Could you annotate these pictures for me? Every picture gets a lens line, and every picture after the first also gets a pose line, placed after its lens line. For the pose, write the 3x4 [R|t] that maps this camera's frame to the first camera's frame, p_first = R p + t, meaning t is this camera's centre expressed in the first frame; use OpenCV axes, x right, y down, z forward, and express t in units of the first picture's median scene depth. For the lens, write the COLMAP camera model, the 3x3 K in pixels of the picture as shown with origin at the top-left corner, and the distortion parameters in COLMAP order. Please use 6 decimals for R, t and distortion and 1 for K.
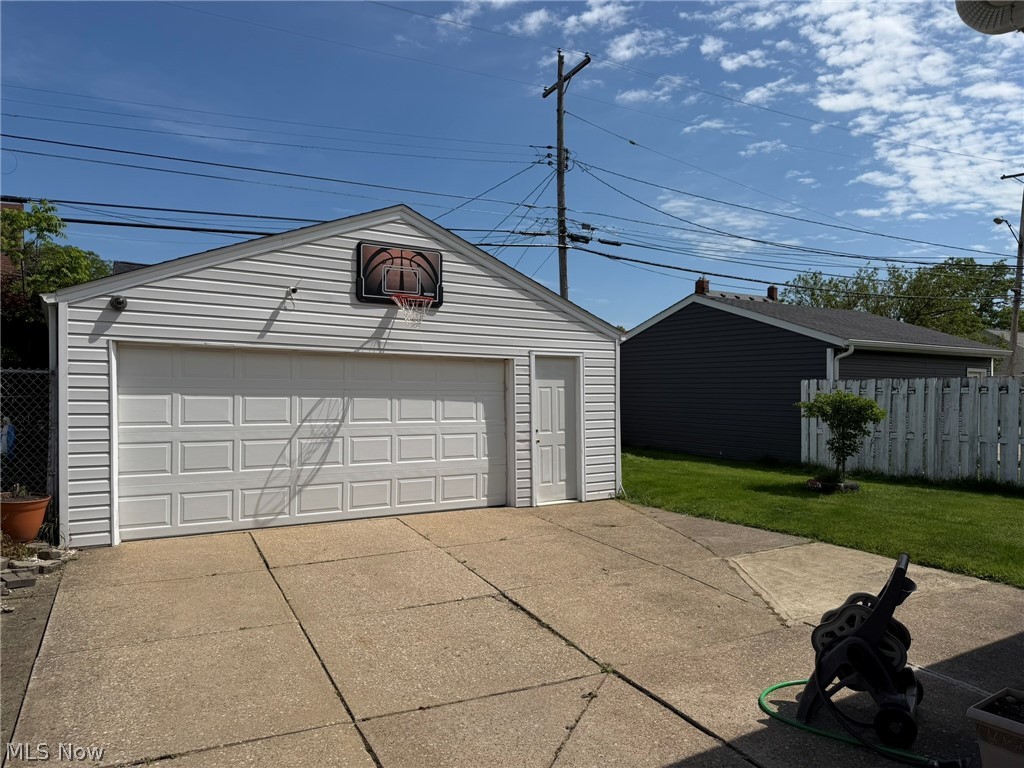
lens RADIAL K [[706.1, 0, 511.6], [0, 706.1, 392.7], [0, 0, 1]] dist [0.137293, -0.223186]
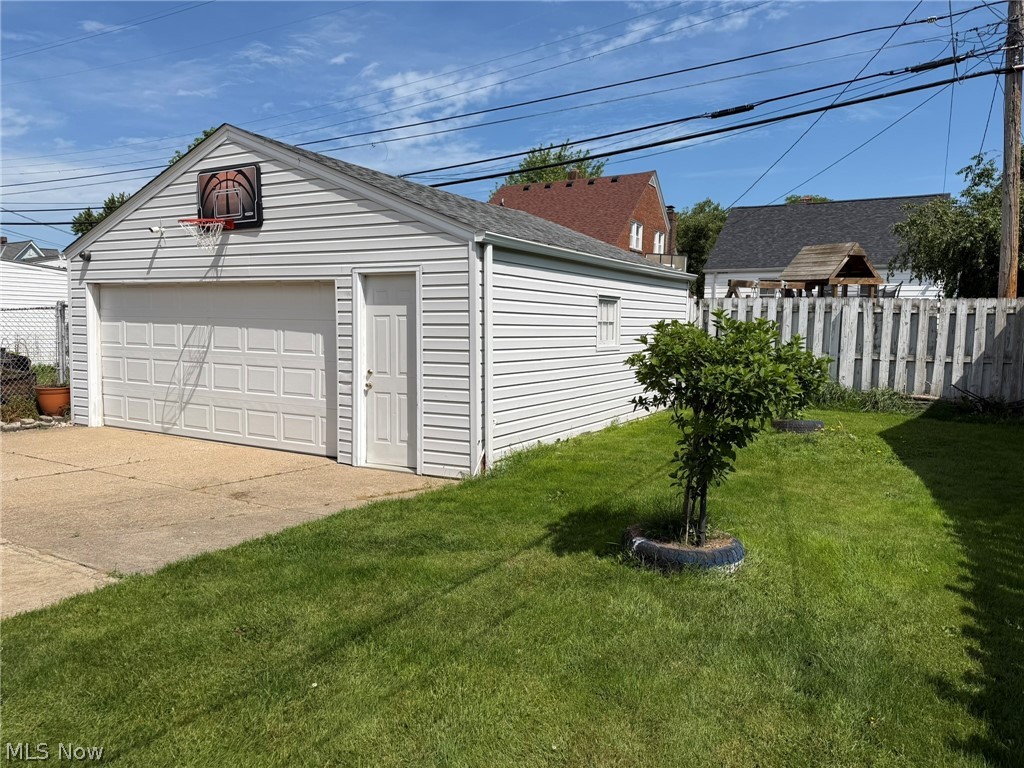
lens RADIAL K [[706.1, 0, 511.6], [0, 706.1, 392.7], [0, 0, 1]] dist [0.137293, -0.223186]
pose [[0.467748, 0.078112, -0.880403, 0.879600], [-0.015690, 0.996664, 0.080091, 0.012828], [0.883722, -0.023649, 0.467414, 0.852056]]
